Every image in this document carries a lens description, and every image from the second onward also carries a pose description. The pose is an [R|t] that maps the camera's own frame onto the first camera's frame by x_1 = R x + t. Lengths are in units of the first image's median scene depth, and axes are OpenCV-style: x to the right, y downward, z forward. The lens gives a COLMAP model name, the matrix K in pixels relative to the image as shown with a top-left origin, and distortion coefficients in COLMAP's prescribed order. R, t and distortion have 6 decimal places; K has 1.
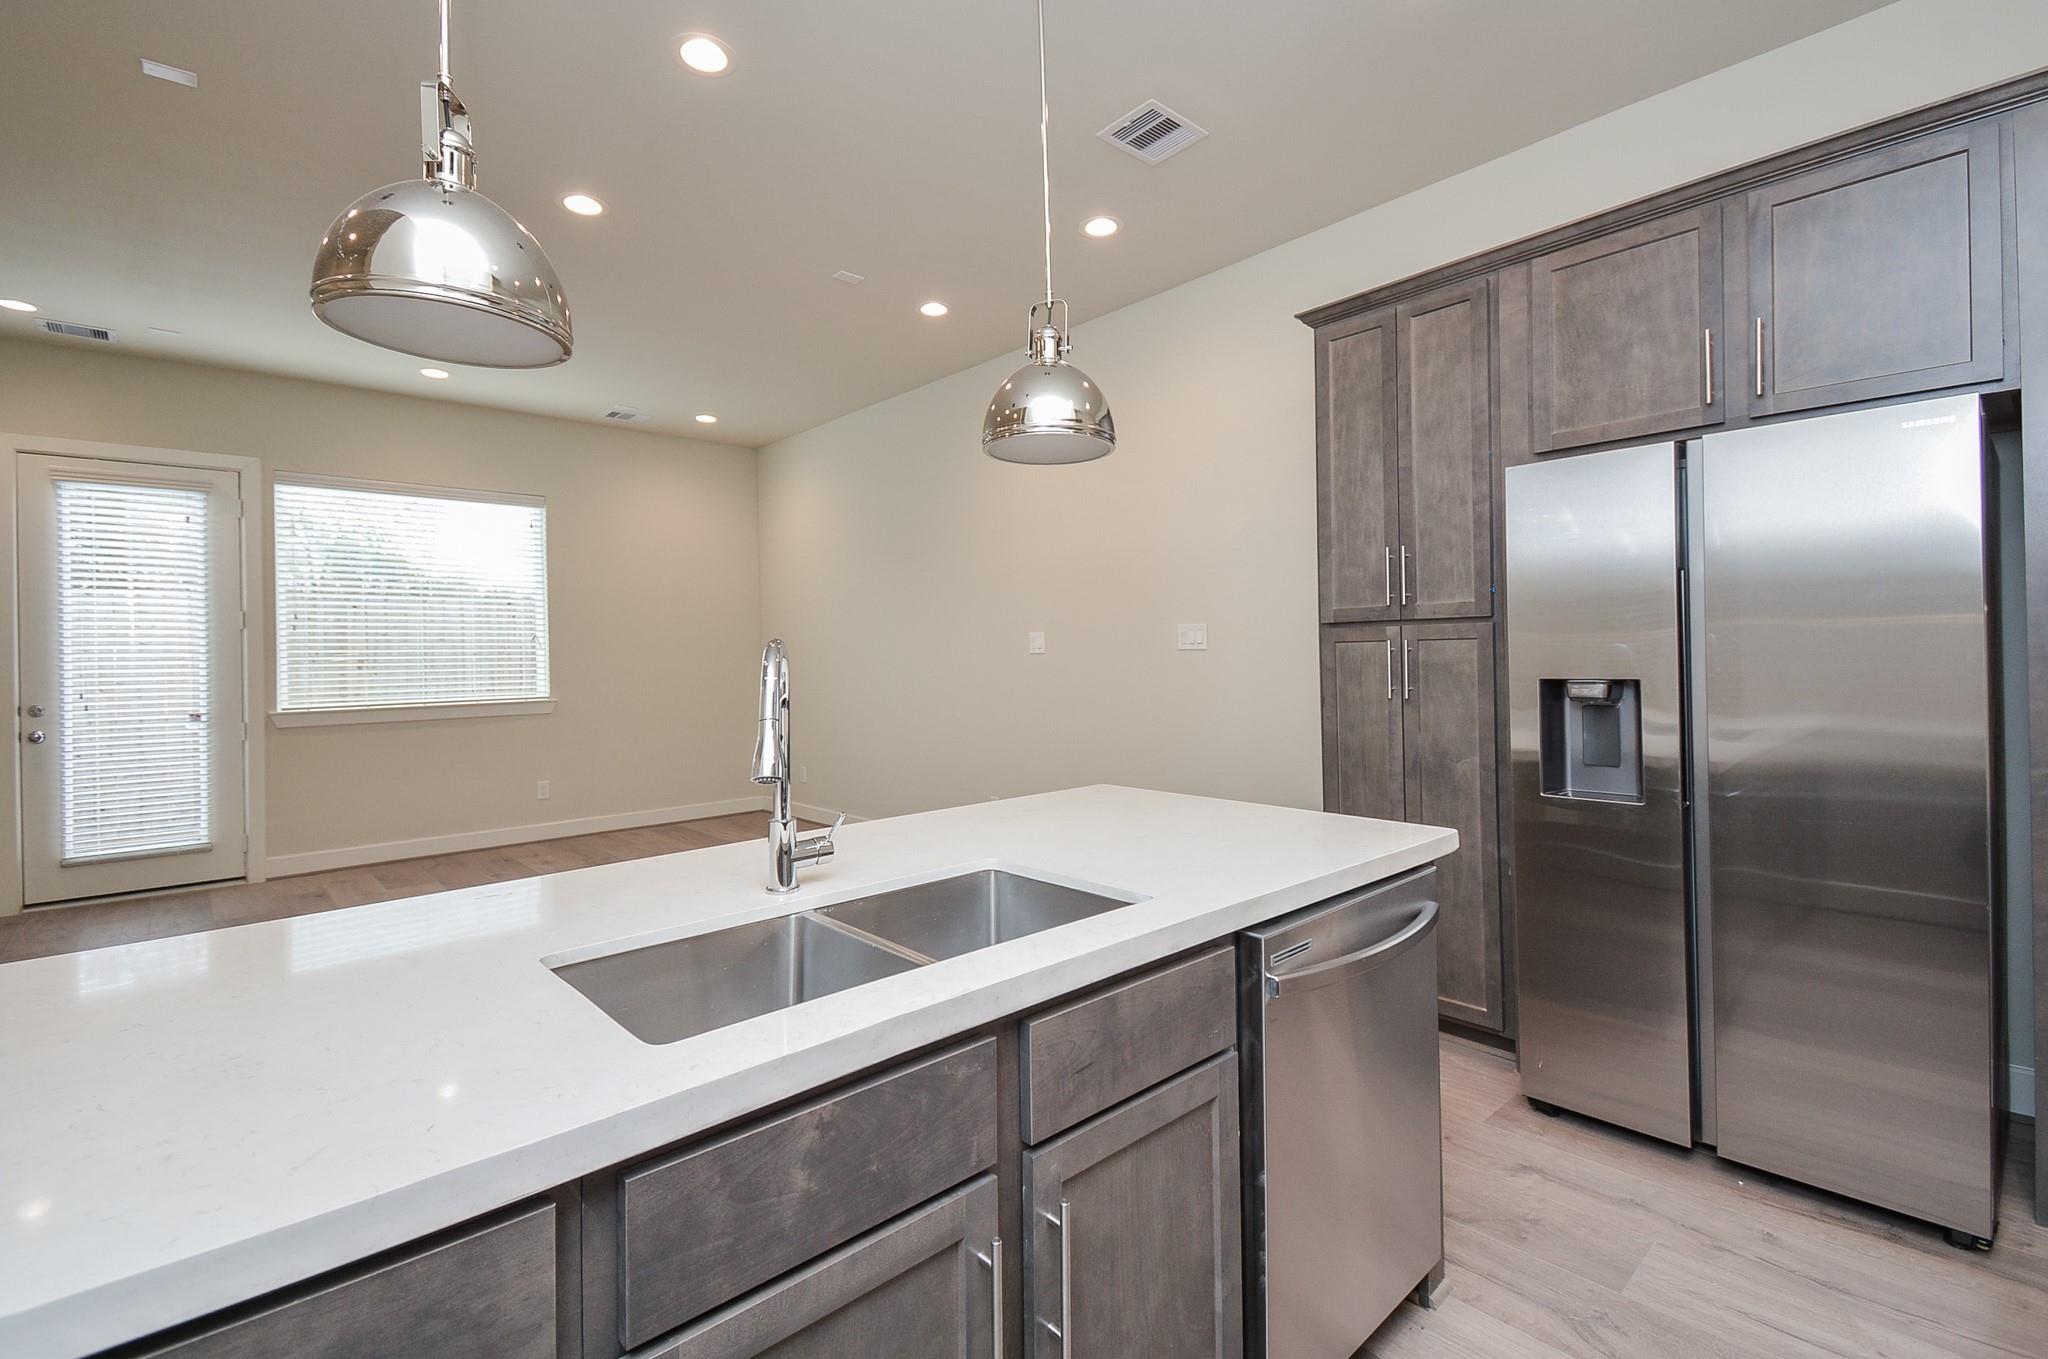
lens RADIAL K [[923.3, 0, 1033.2], [0, 923.3, 663.3], [0, 0, 1]] dist [0.000048, -0.000248]
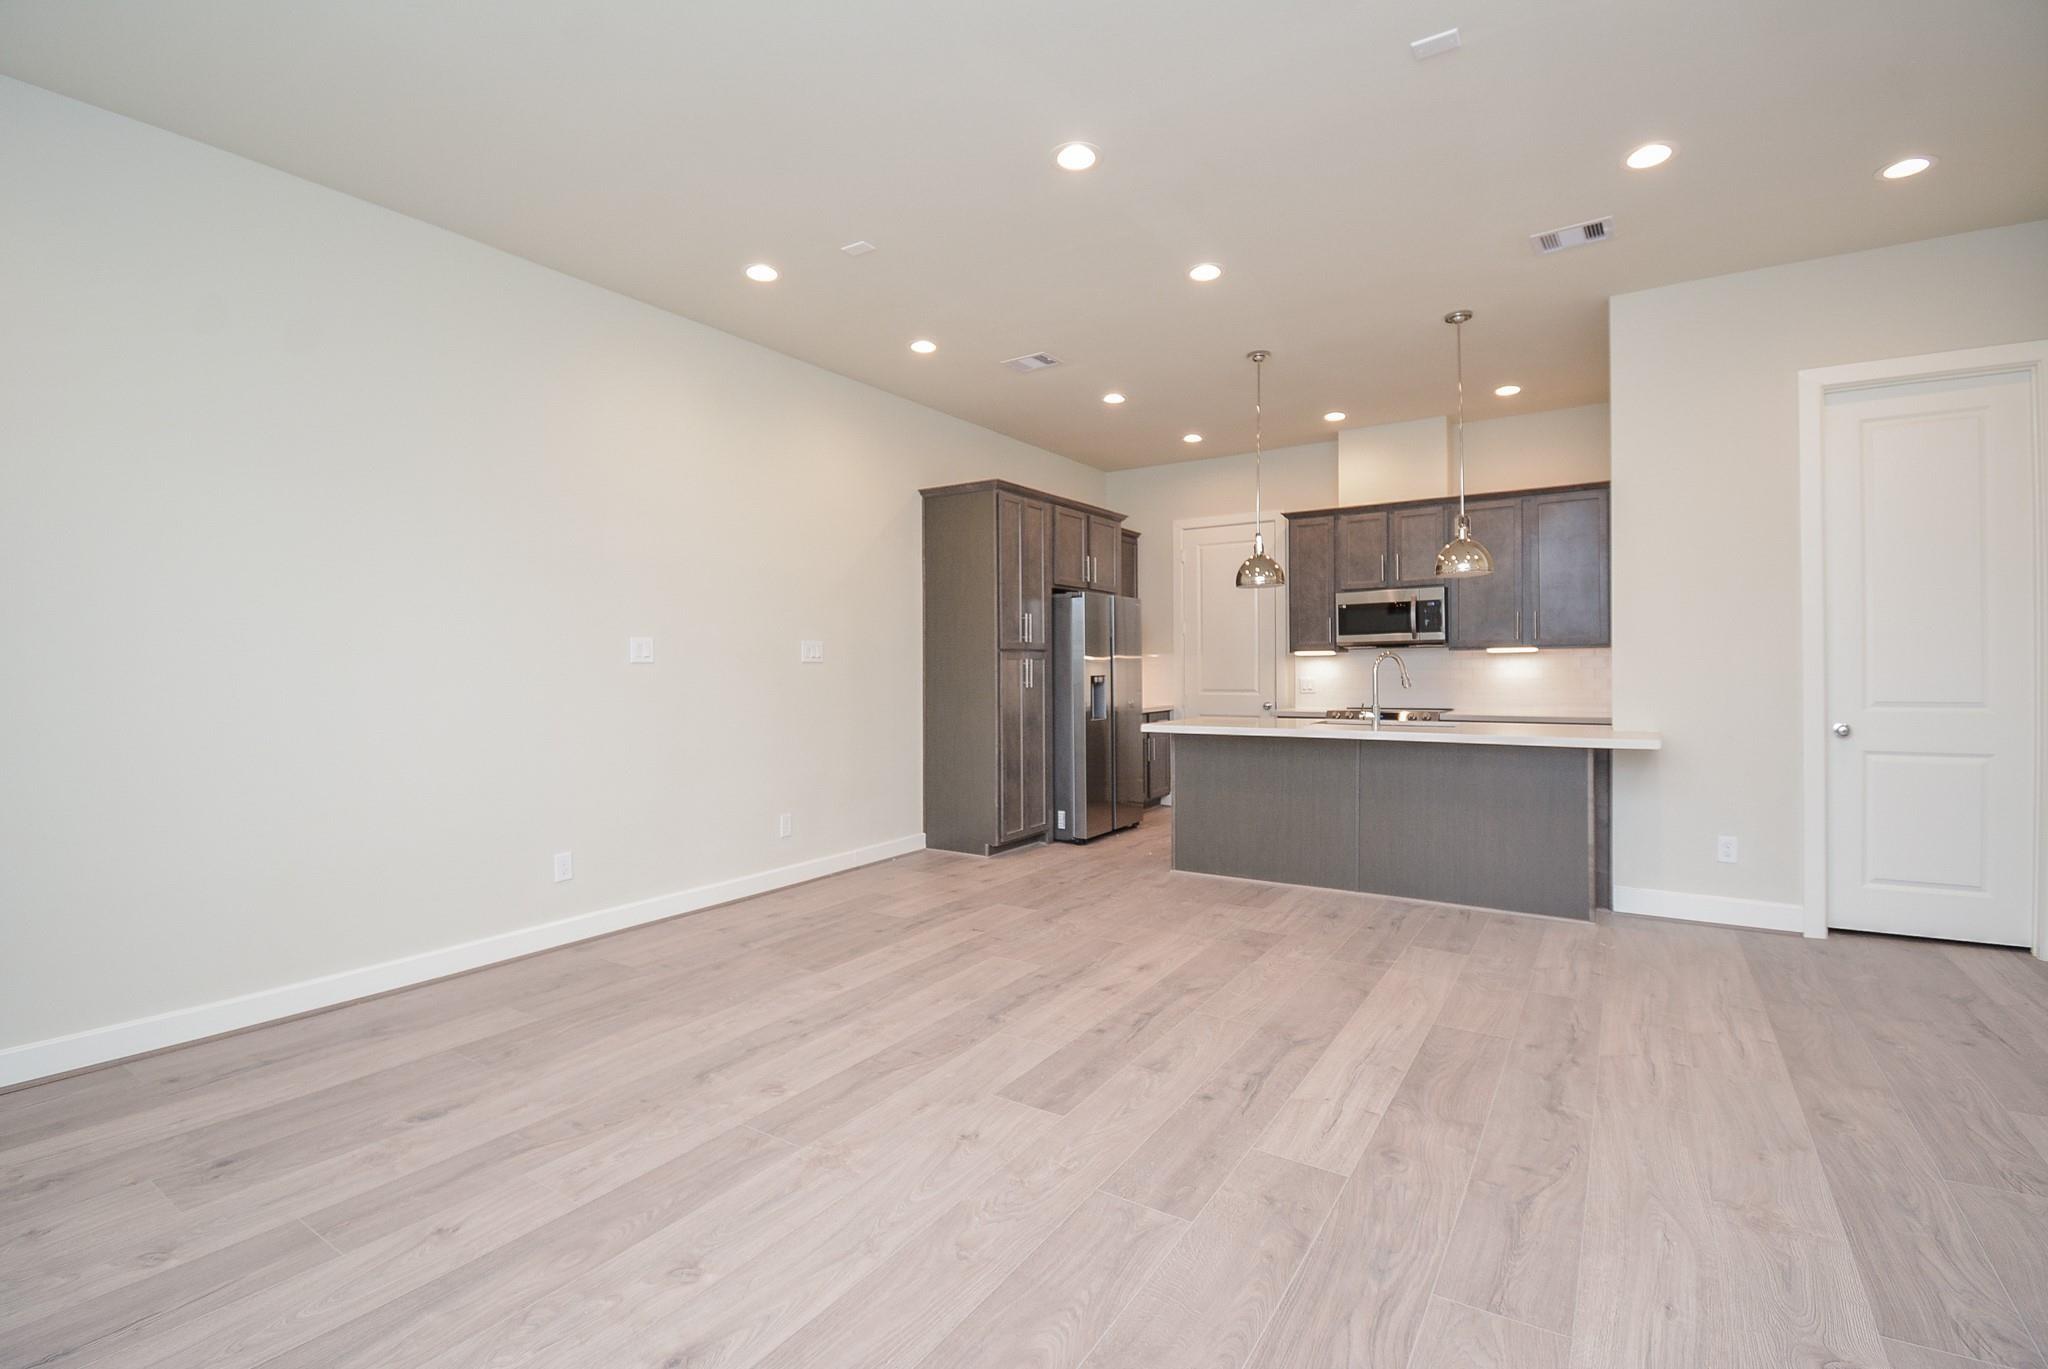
lens RADIAL K [[917.4, 0, 1014.4], [0, 917.4, 670.8], [0, 0, 1]] dist [0.023793, -0.025622]
pose [[-0.252560, 0.018774, 0.967399, -1.641974], [0.020930, 0.999684, -0.013936, 0.030455], [-0.967355, 0.016728, -0.252873, 1.601322]]
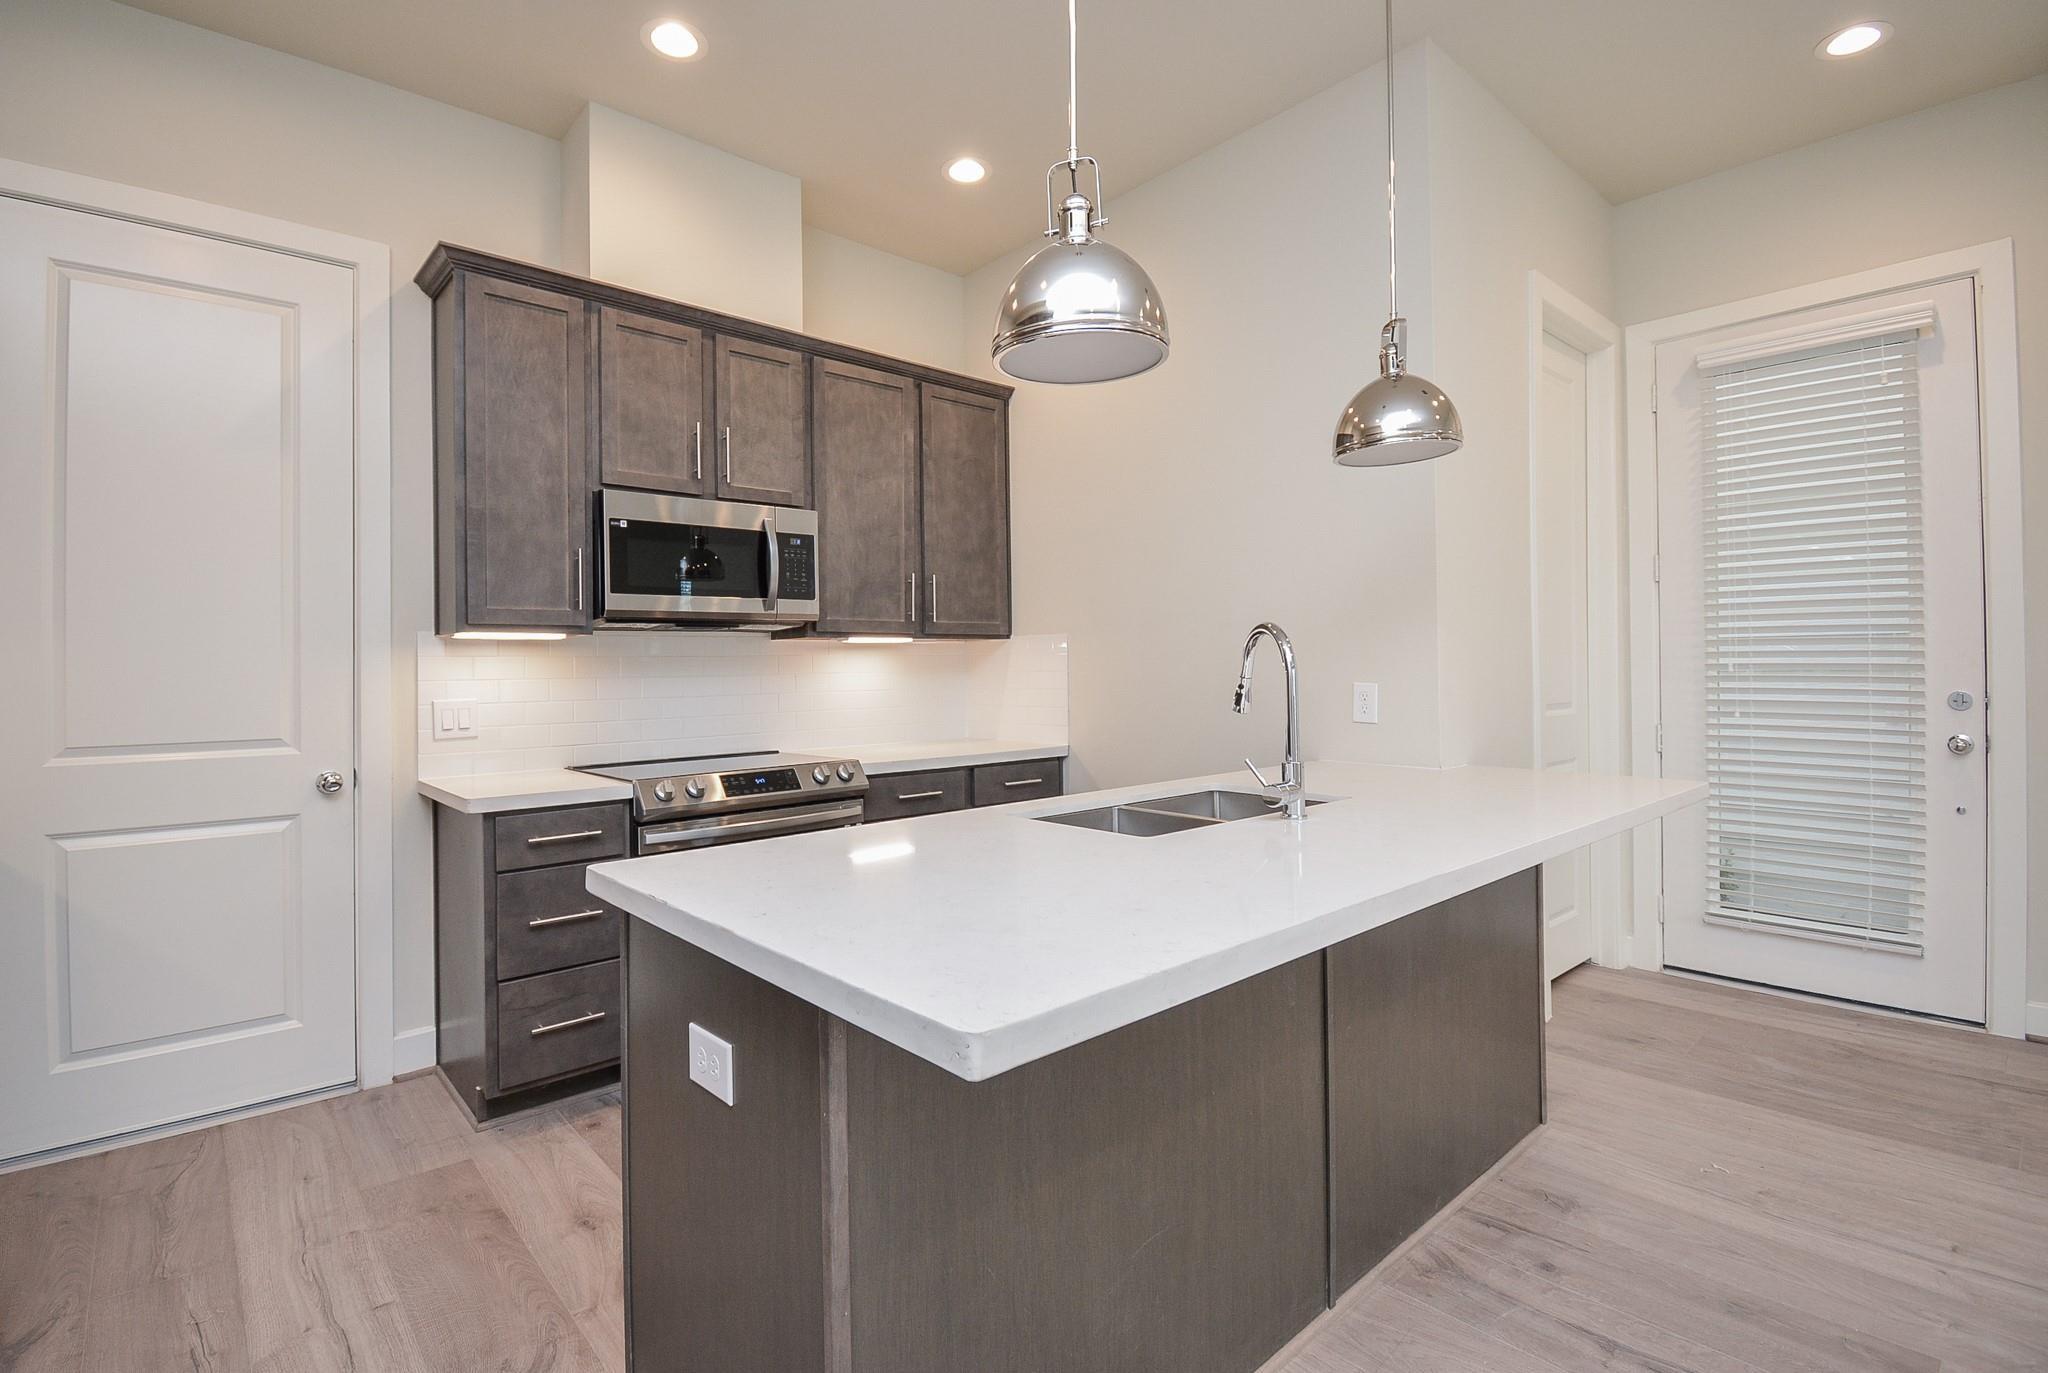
lens RADIAL K [[947.9, 0, 999.8], [0, 947.9, 656.1], [0, 0, 1]] dist [0.026341, -0.026786]
pose [[-0.999443, 0.032050, 0.009320, 0.046300], [0.032018, 0.999481, -0.003576, 0.006087], [-0.009430, -0.003276, -0.999950, 1.181998]]
